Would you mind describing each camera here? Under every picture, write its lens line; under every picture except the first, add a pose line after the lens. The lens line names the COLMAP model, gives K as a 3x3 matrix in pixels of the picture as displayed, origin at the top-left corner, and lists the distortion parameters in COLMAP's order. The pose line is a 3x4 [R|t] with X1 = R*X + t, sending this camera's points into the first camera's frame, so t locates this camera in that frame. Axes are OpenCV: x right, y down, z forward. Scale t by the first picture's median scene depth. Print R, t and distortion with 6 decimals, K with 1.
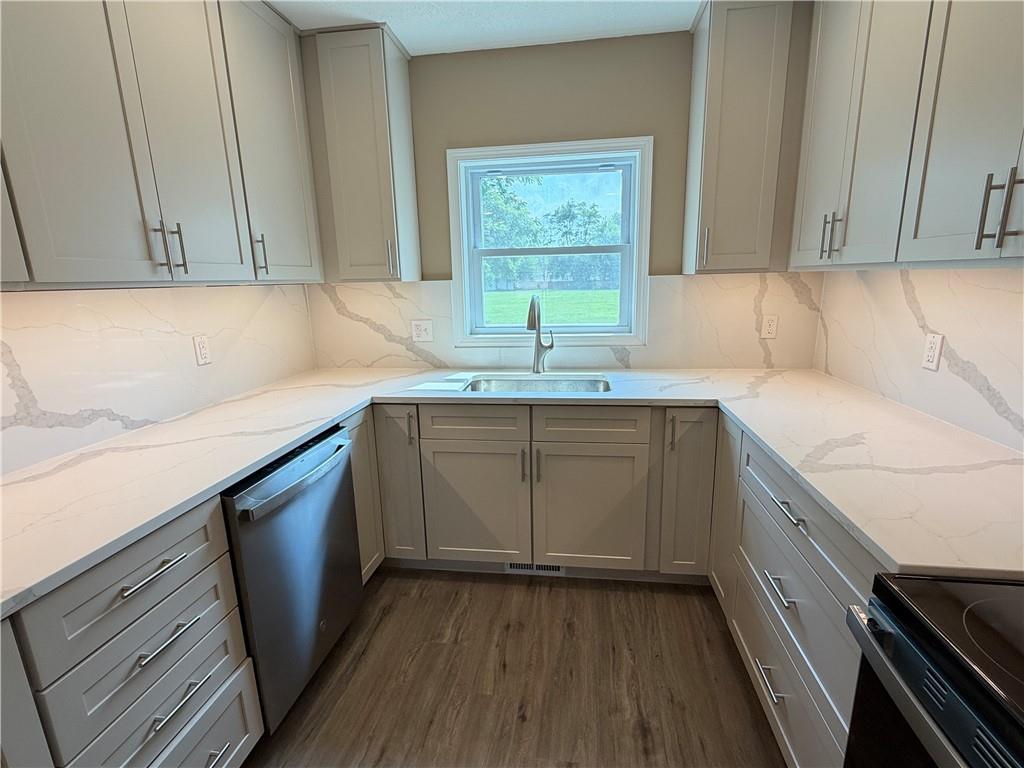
lens RADIAL K [[480.9, 0, 512.0], [0, 480.9, 384.0], [0, 0, 1]] dist [0.001459, 0.000119]
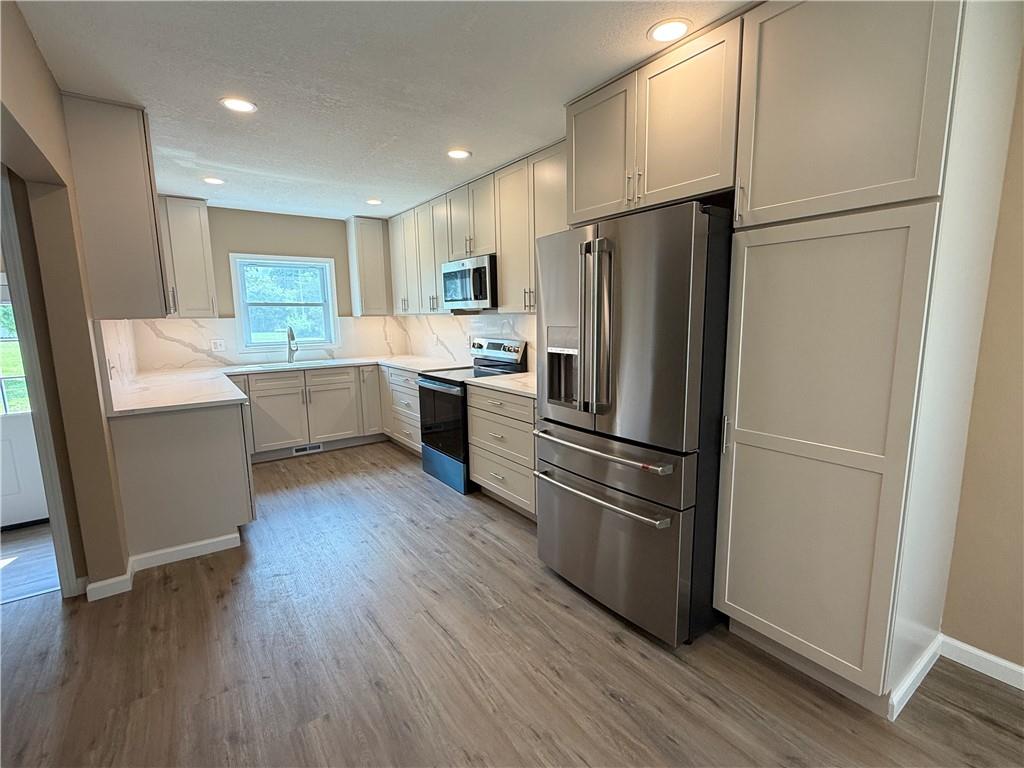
lens RADIAL K [[472.3, 0, 514.3], [0, 472.3, 390.3], [0, 0, 1]] dist [-0.003125, -0.001335]
pose [[0.718572, -0.093027, 0.689202, -0.745950], [0.146631, 0.989001, -0.019387, 0.305231], [-0.679818, 0.114989, 0.724310, -1.234502]]
